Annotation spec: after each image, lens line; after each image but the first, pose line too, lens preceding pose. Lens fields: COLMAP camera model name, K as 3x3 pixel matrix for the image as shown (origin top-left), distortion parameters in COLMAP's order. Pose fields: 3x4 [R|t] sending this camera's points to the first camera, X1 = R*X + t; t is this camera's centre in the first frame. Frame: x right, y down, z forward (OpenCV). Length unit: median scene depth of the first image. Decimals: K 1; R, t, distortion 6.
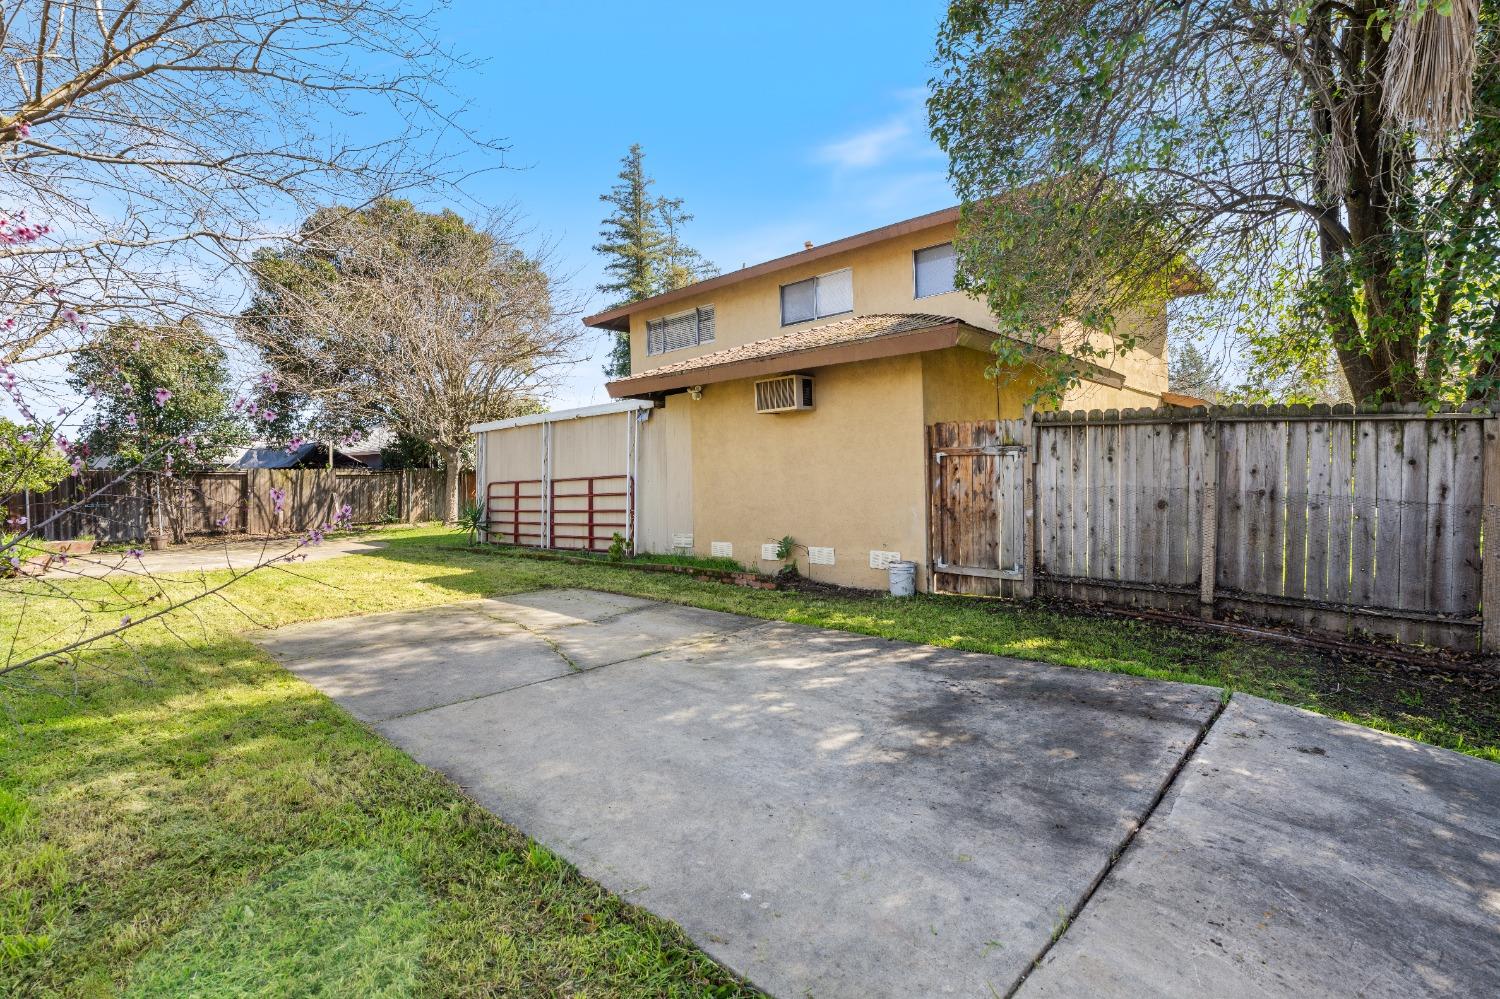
lens RADIAL K [[736.5, 0, 759.1], [0, 736.5, 515.4], [0, 0, 1]] dist [-0.093743, 0.066188]
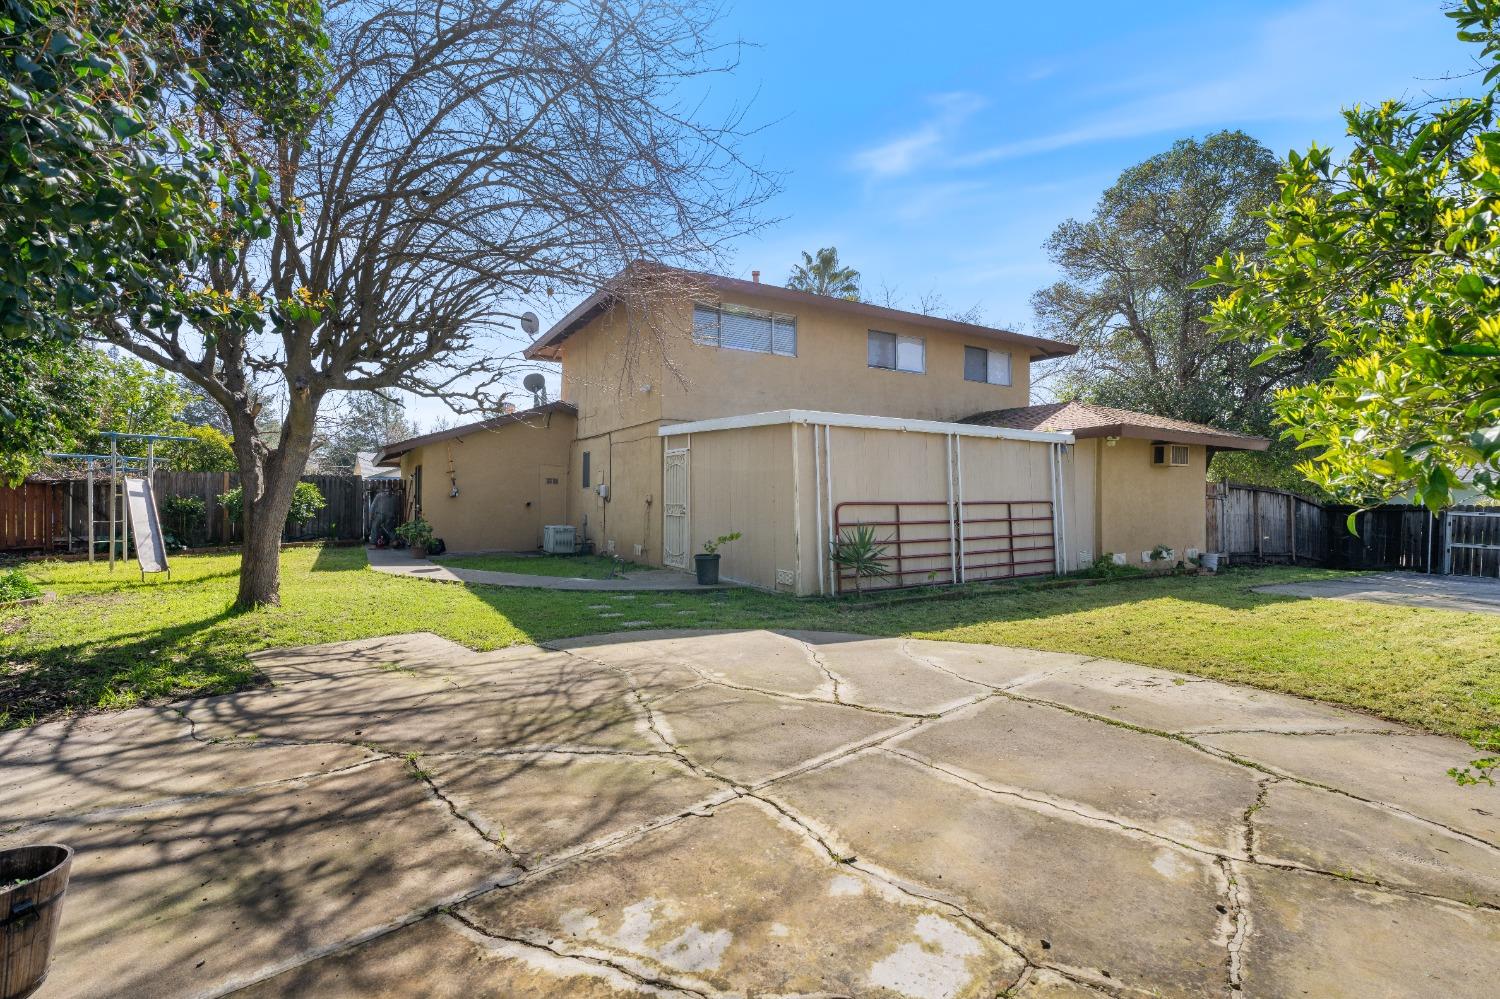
lens RADIAL K [[736.5, 0, 759.1], [0, 736.5, 515.4], [0, 0, 1]] dist [-0.093743, 0.066188]
pose [[0.229724, 0.028200, 0.972847, -1.393270], [0.054090, 0.997665, -0.041692, -0.012467], [-0.971752, 0.062199, 0.227663, 1.234355]]
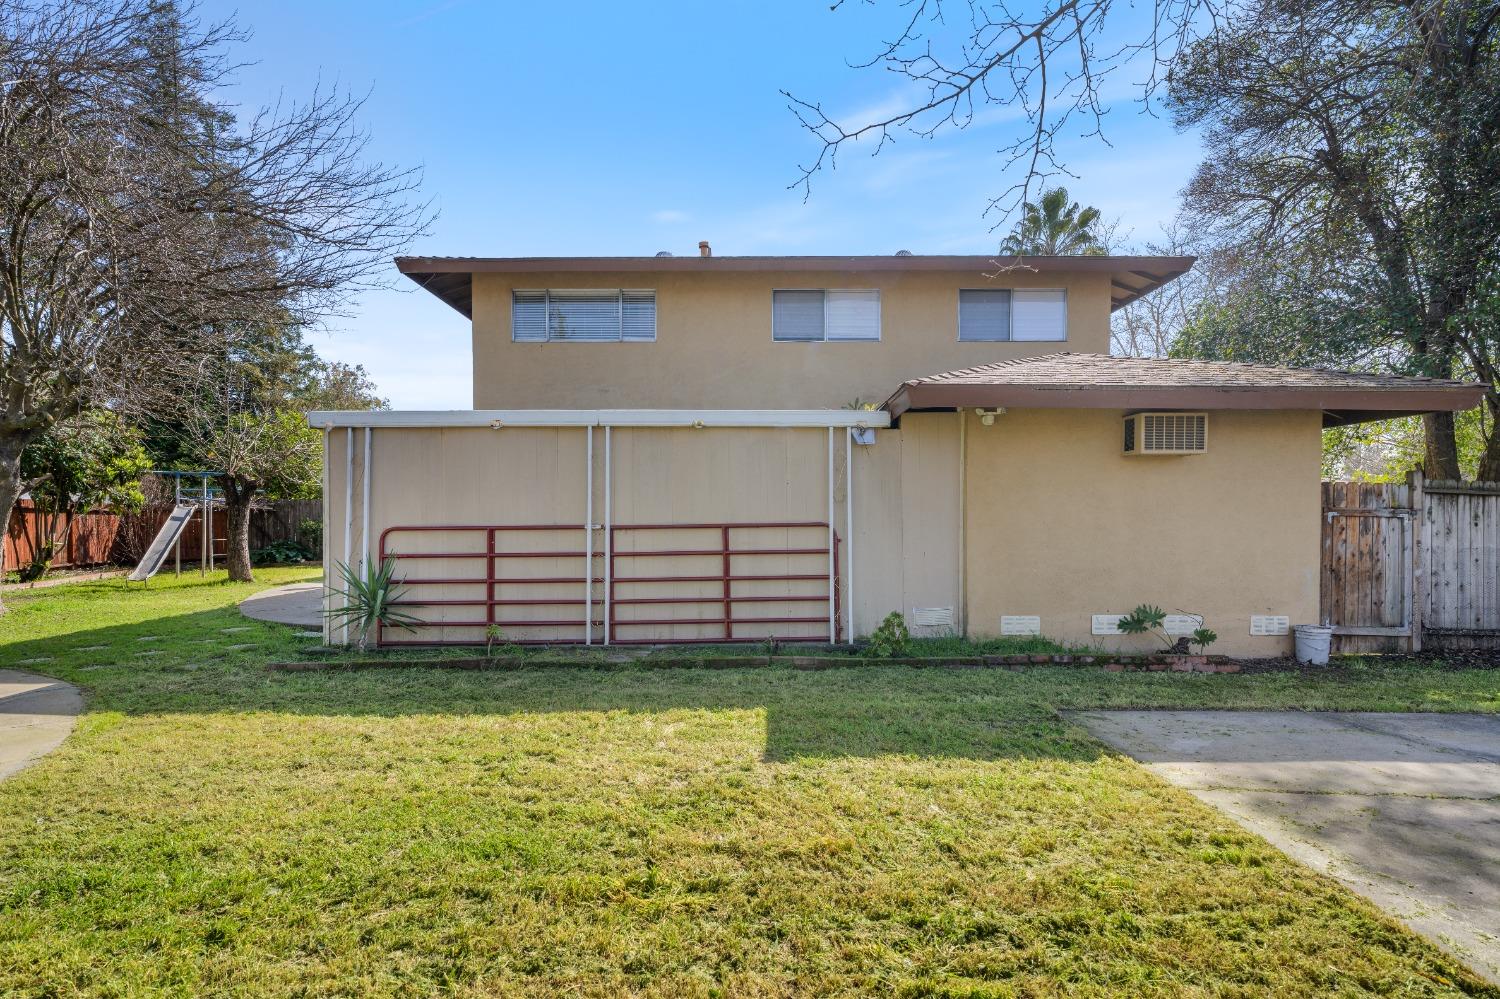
lens RADIAL K [[723.4, 0, 739.9], [0, 723.4, 571.4], [0, 0, 1]] dist [0.001525, 0.000117]
pose [[0.725150, -0.003310, 0.688583, -0.727875], [0.015445, 0.999815, -0.011460, -0.005184], [-0.688418, 0.018946, 0.725067, 0.612326]]
